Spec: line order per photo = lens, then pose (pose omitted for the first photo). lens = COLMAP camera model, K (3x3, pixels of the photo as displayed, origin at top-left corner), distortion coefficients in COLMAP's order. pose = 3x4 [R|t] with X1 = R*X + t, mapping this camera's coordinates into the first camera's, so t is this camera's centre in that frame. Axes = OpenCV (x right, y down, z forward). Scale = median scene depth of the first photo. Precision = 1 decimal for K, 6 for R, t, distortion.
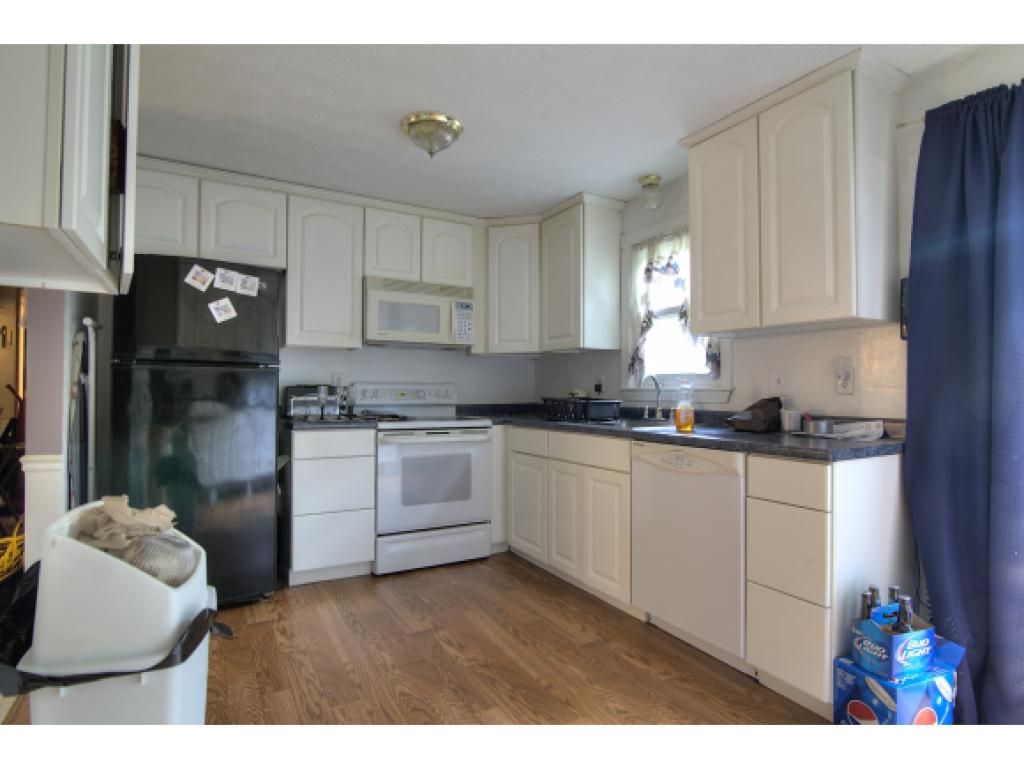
lens RADIAL K [[516.7, 0, 509.0], [0, 516.7, 383.4], [0, 0, 1]] dist [-0.024777, -0.001090]
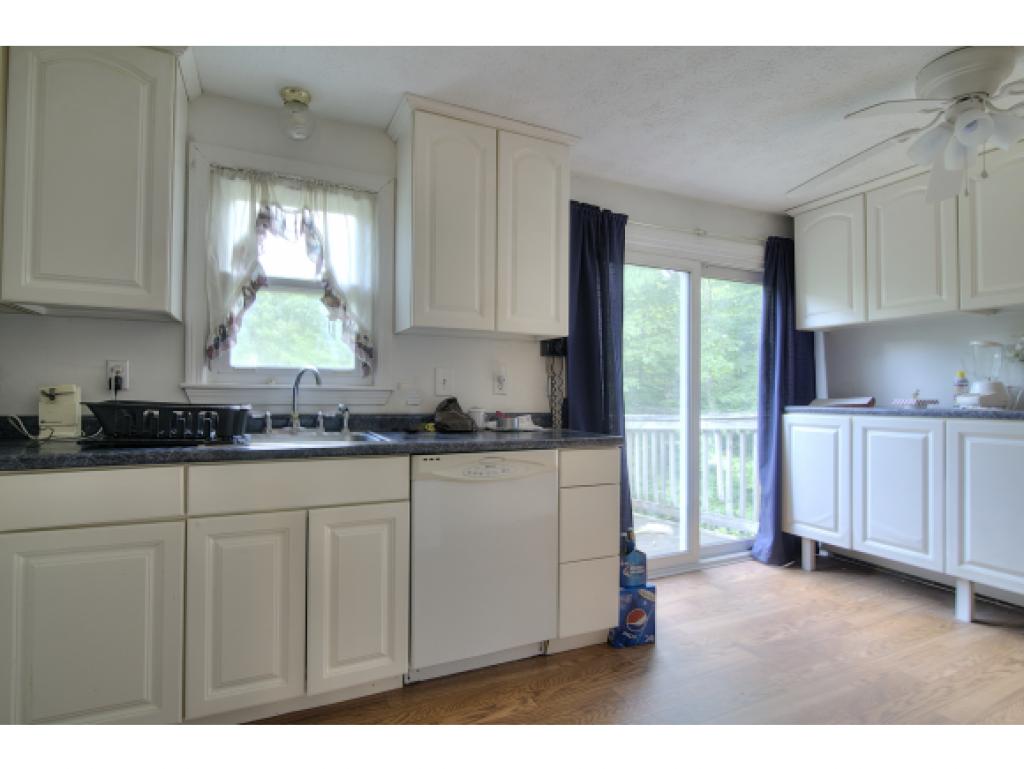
lens RADIAL K [[516.7, 0, 509.6], [0, 516.7, 385.4], [0, 0, 1]] dist [-0.024777, -0.001090]
pose [[0.095730, 0.011587, 0.995340, -0.507708], [-0.022349, 0.999705, -0.009488, 0.010240], [-0.995156, -0.021337, 0.095961, 0.784138]]
